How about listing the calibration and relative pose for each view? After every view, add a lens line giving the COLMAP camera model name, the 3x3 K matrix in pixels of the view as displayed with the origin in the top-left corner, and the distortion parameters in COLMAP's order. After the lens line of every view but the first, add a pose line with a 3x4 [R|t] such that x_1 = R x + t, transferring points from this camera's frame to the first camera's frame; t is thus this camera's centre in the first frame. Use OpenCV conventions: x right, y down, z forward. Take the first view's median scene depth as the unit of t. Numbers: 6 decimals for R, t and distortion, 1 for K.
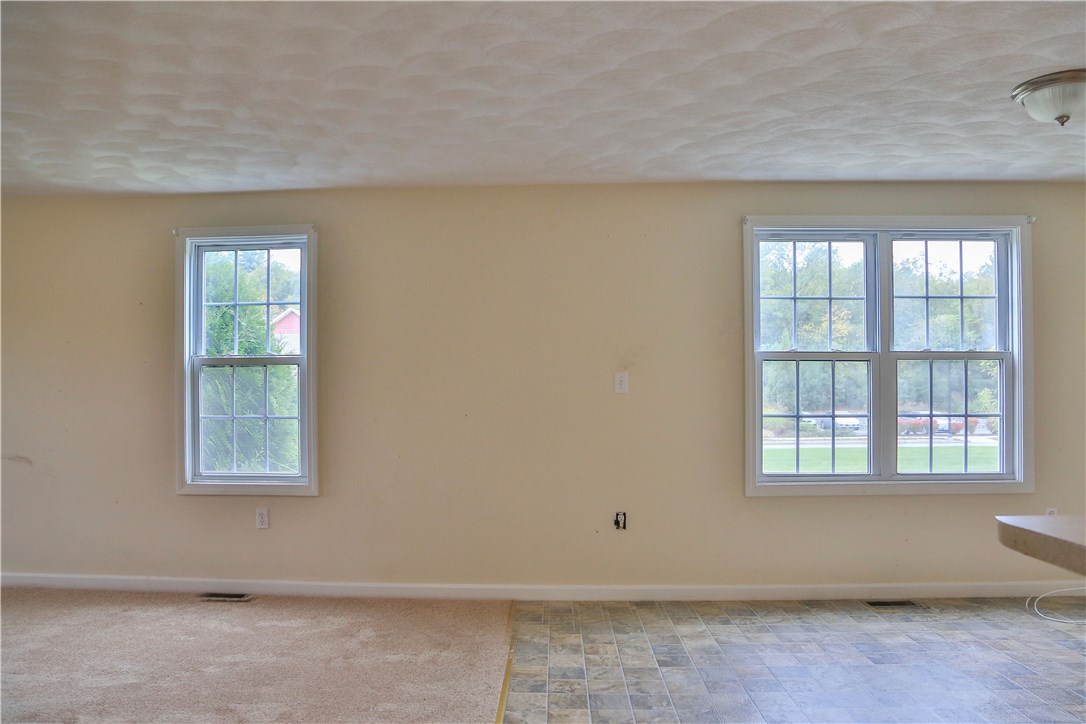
lens RADIAL K [[791.3, 0, 538.4], [0, 791.3, 383.5], [0, 0, 1]] dist [-0.041141, 0.007277]
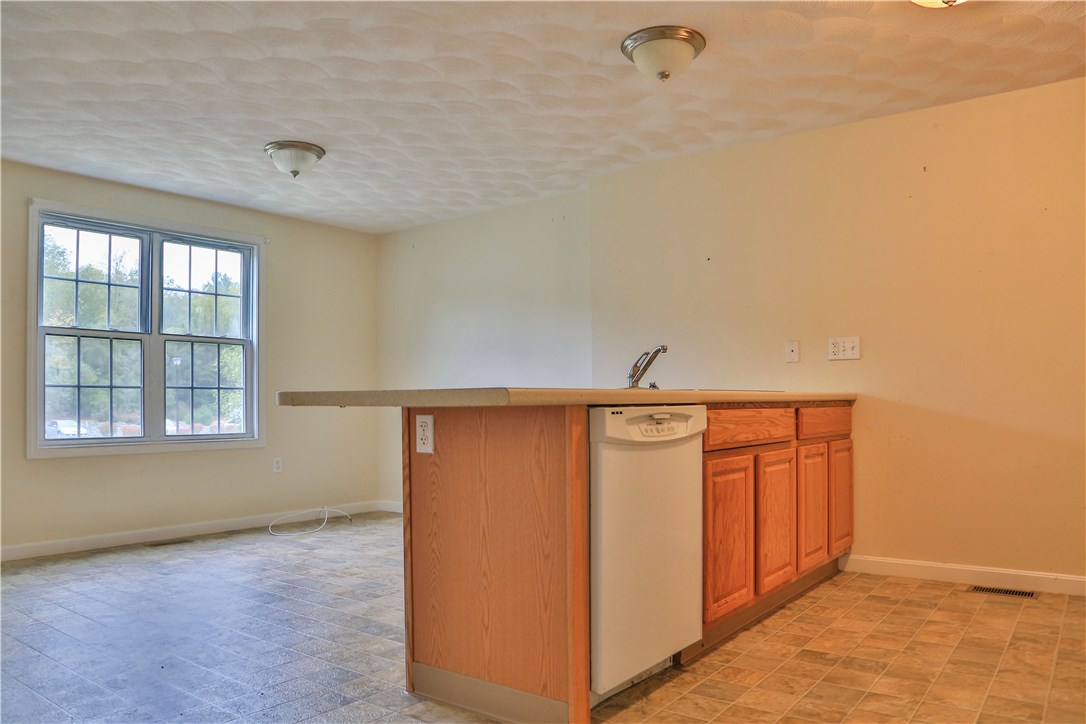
lens RADIAL K [[791.3, 0, 538.4], [0, 791.3, 383.5], [0, 0, 1]] dist [-0.041141, 0.007277]
pose [[0.599186, 0.014802, 0.800473, -0.195636], [0.003473, 0.999772, -0.021087, 0.075612], [-0.800602, 0.015415, 0.598998, -0.212475]]
